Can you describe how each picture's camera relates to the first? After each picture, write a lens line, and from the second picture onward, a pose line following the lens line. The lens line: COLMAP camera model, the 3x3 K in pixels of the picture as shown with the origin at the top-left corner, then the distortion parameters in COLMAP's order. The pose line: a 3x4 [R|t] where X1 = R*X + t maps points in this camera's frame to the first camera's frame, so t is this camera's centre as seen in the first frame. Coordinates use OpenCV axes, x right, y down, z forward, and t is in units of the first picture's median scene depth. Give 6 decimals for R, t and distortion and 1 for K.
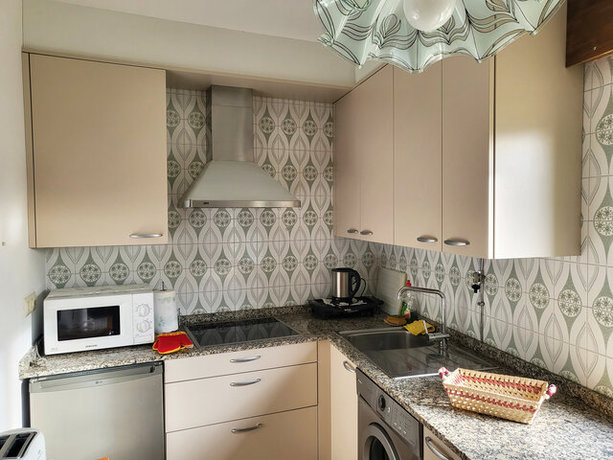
lens RADIAL K [[389.8, 0, 306.5], [0, 389.8, 230.0], [0, 0, 1]] dist [-0.039472, 0.000357]
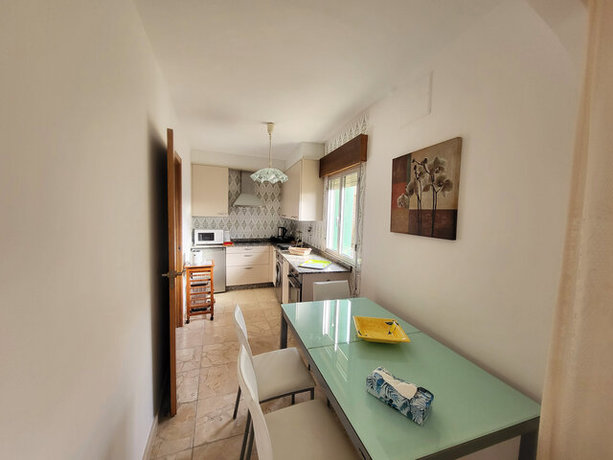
lens RADIAL K [[243.9, 0, 306.5], [0, 243.9, 230.0], [0, 0, 1]] dist [0.000184, -0.000002]
pose [[0.999073, 0.037474, -0.021198, 0.395660], [-0.036790, 0.998817, 0.031795, 0.057703], [0.022364, -0.030985, 0.999270, -1.167380]]
